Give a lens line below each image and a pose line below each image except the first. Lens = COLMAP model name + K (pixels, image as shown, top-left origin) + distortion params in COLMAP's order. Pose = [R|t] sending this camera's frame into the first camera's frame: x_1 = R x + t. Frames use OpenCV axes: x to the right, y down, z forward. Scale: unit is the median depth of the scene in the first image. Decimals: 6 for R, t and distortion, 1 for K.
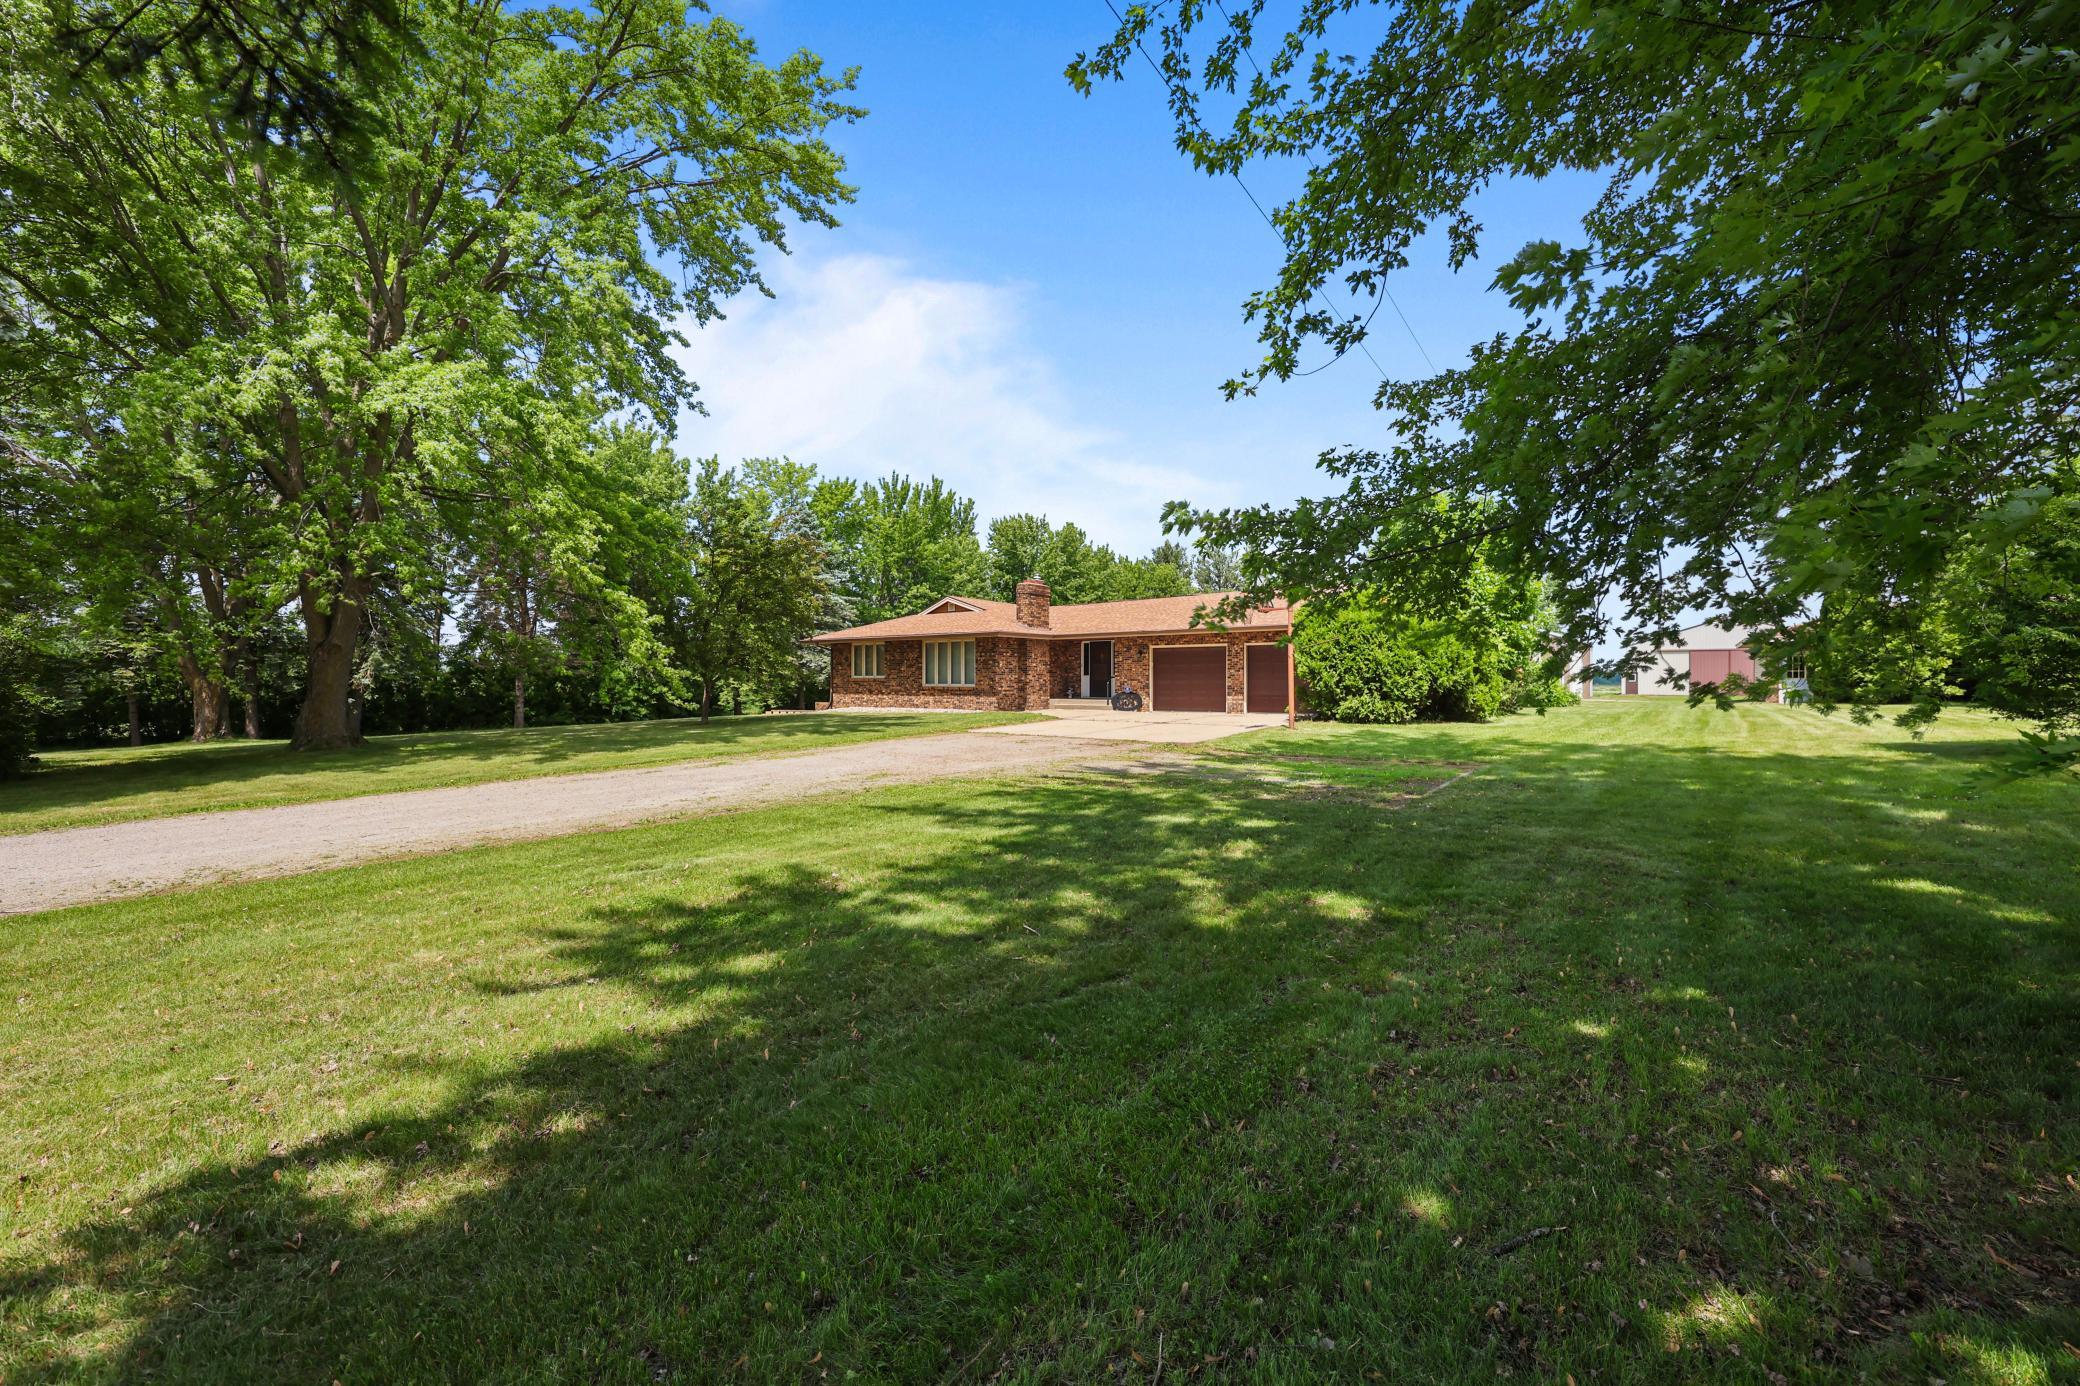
lens RADIAL K [[839.4, 0, 1027.4], [0, 839.4, 691.0], [0, 0, 1]] dist [0.002380, 0.000908]
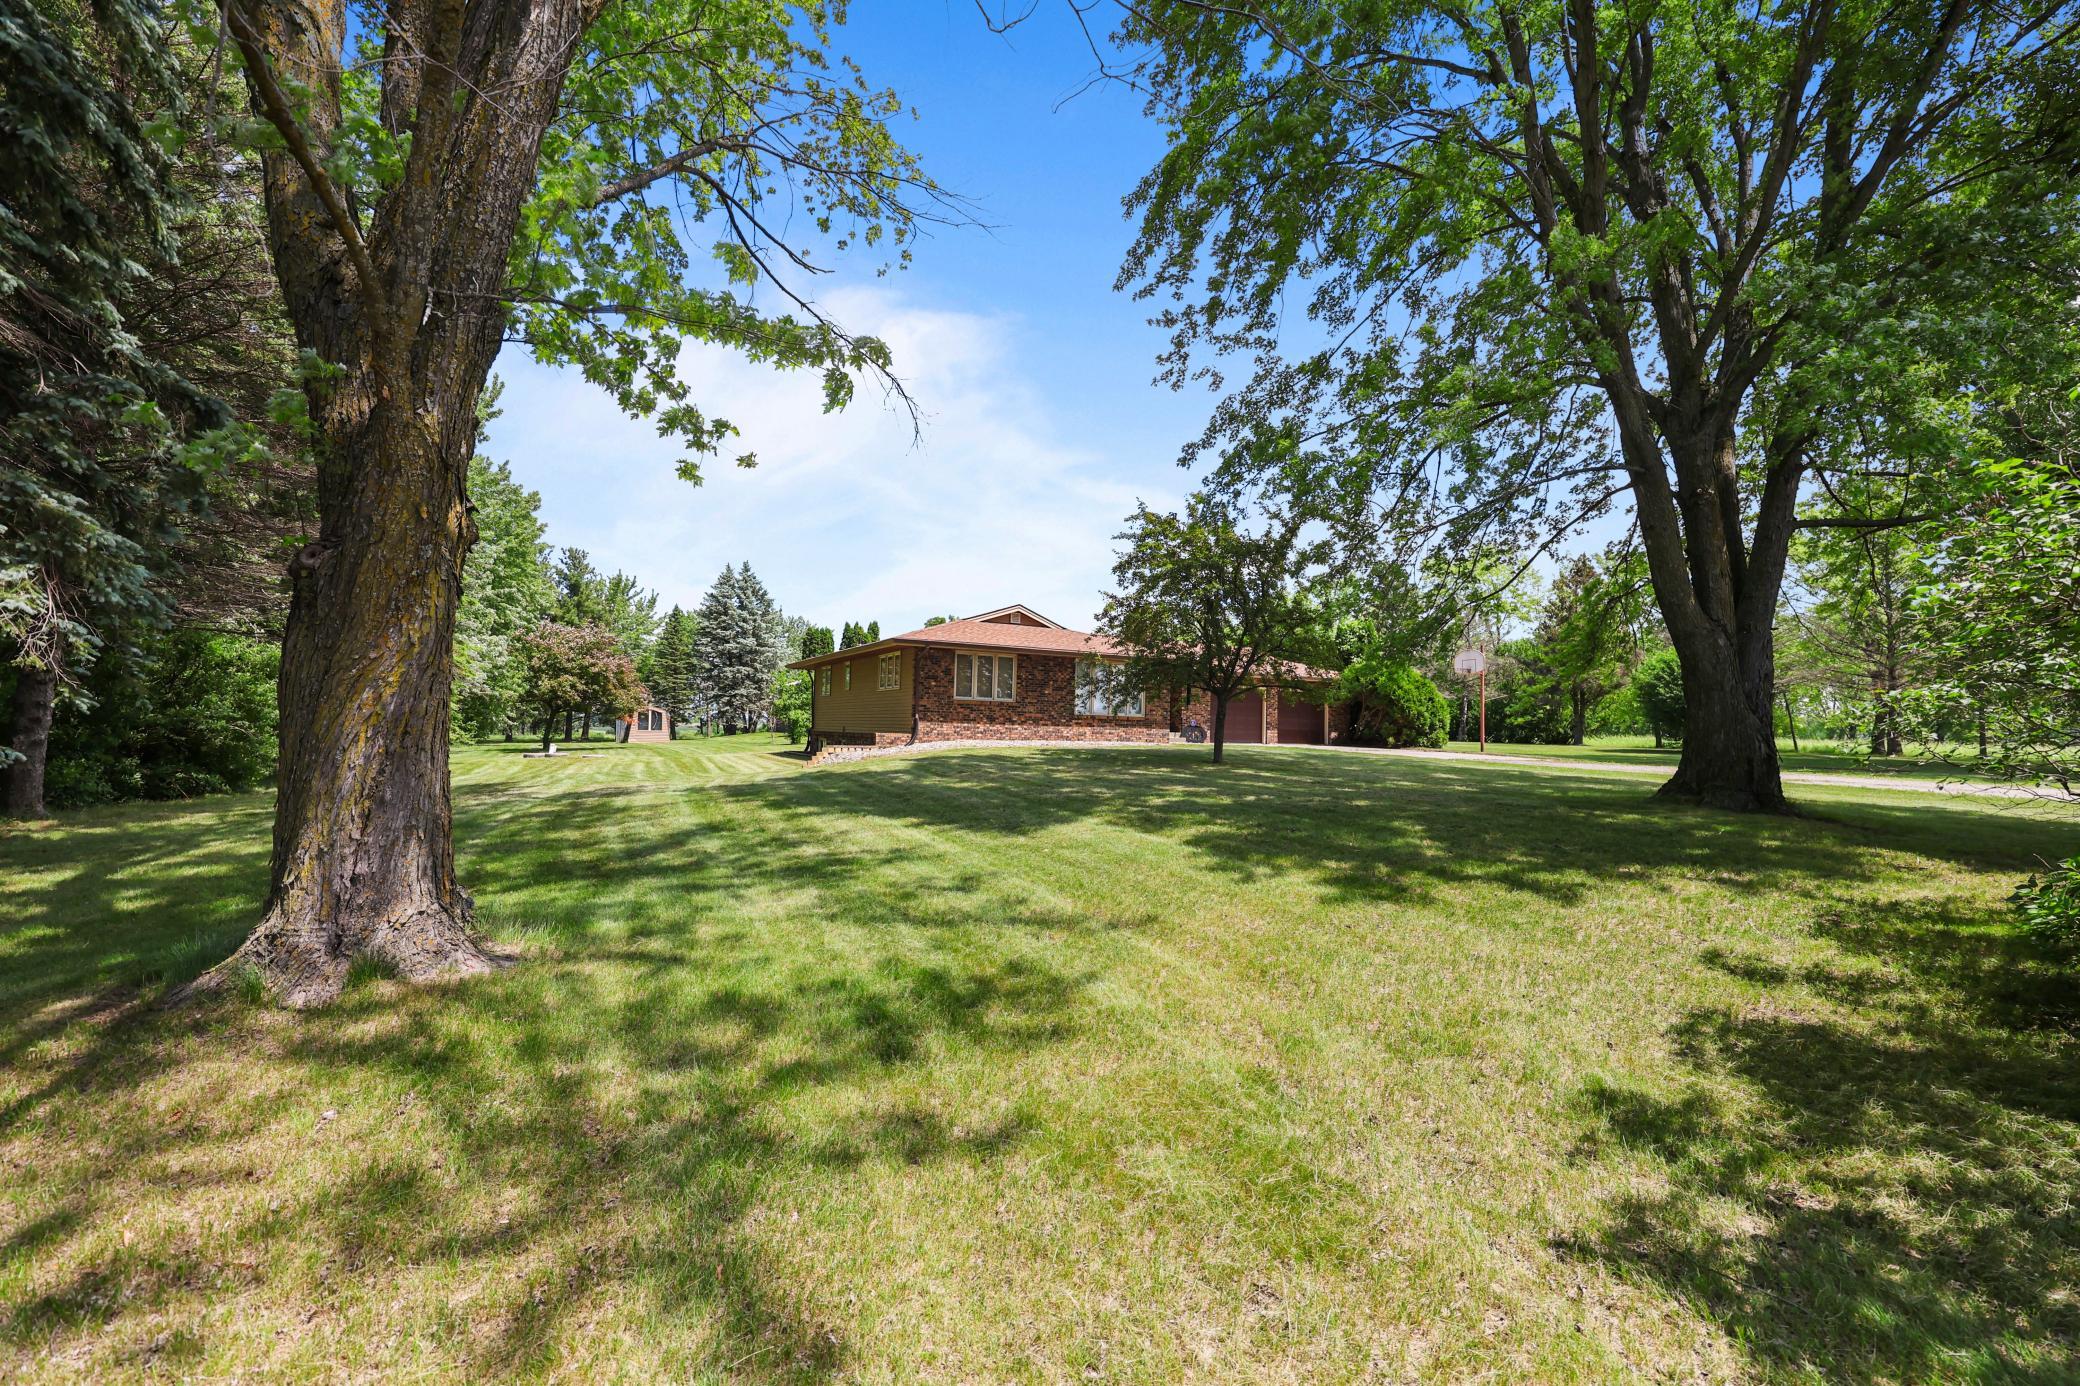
lens RADIAL K [[839.4, 0, 1038.9], [0, 839.4, 695.5], [0, 0, 1]] dist [0.002380, 0.000908]
pose [[0.402266, 0.047267, 0.914302, -0.925101], [-0.011618, 0.998850, -0.046526, 0.015091], [-0.915449, 0.008094, 0.402352, 0.728163]]
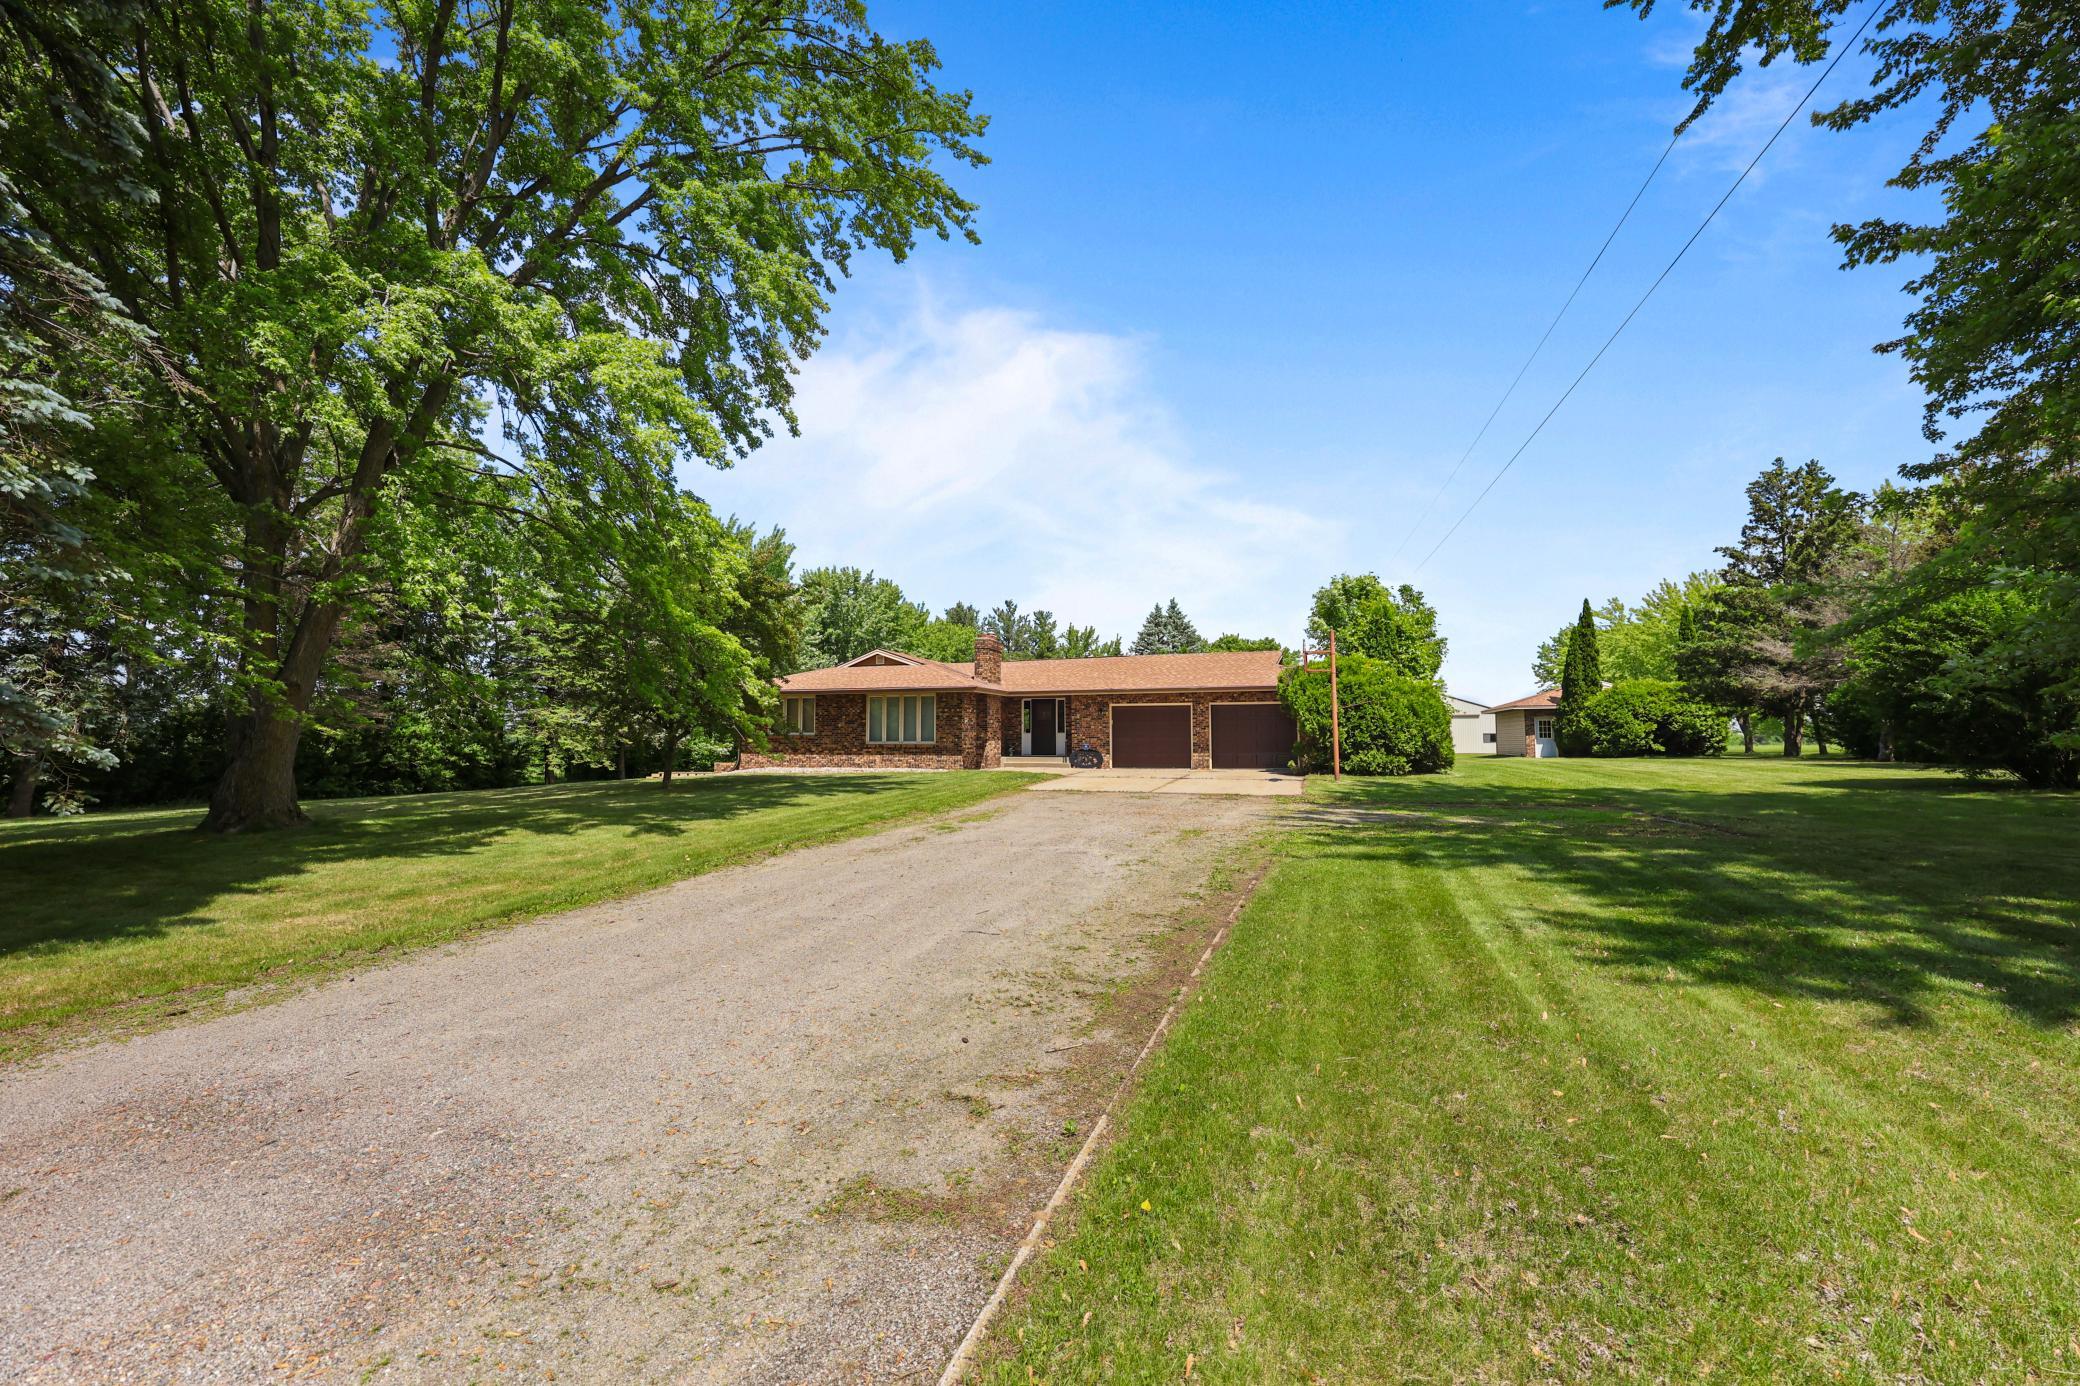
lens RADIAL K [[839.4, 0, 1031.9], [0, 839.4, 688.7], [0, 0, 1]] dist [0.002380, 0.000908]
pose [[0.943268, 0.022067, 0.331298, -0.270285], [0.003278, 0.997121, -0.075749, 0.004334], [-0.332016, 0.072538, 0.940481, 0.068218]]
